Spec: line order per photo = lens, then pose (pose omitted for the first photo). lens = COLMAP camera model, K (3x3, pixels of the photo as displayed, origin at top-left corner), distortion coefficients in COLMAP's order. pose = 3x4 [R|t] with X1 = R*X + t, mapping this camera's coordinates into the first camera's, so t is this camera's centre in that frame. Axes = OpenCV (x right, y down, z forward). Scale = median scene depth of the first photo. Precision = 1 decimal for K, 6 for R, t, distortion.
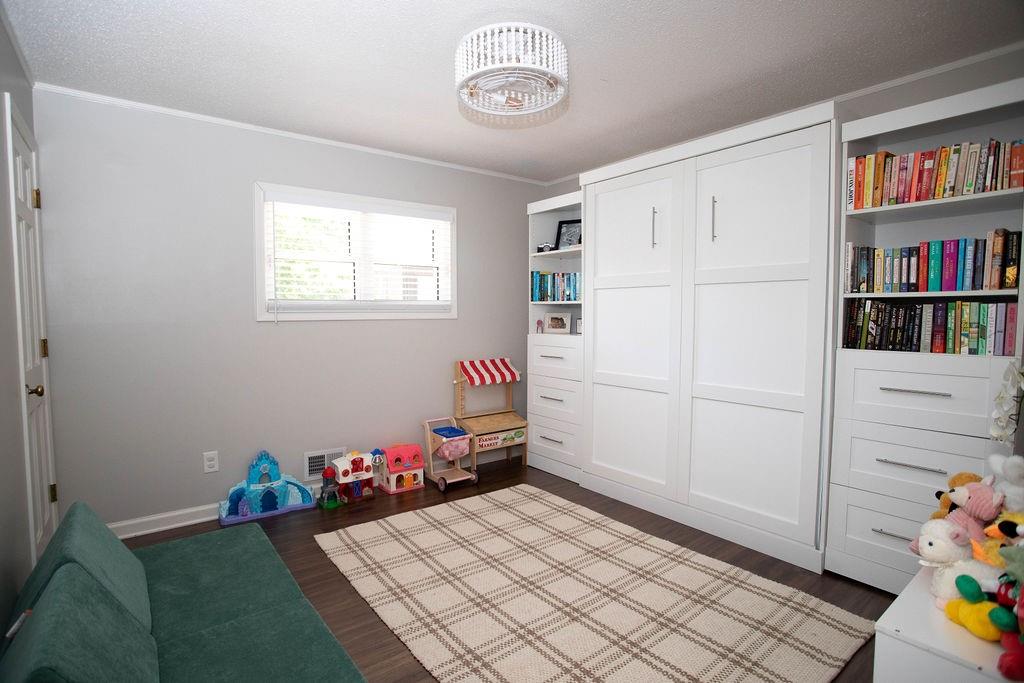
lens RADIAL K [[517.5, 0, 510.8], [0, 517.5, 343.3], [0, 0, 1]] dist [-0.020350, 0.000321]
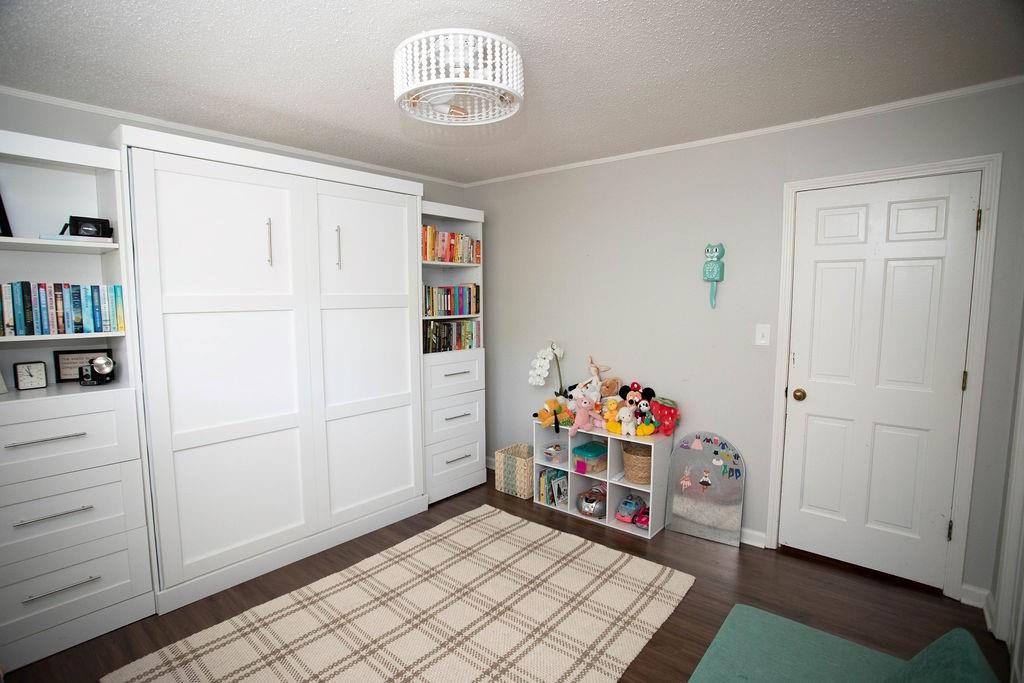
lens RADIAL K [[517.5, 0, 511.0], [0, 517.5, 344.1], [0, 0, 1]] dist [-0.020350, 0.000321]
pose [[-0.193443, -0.098690, 0.976135, -0.874426], [0.056592, 0.992149, 0.111524, -0.174837], [-0.979478, 0.076815, -0.186340, 1.059099]]
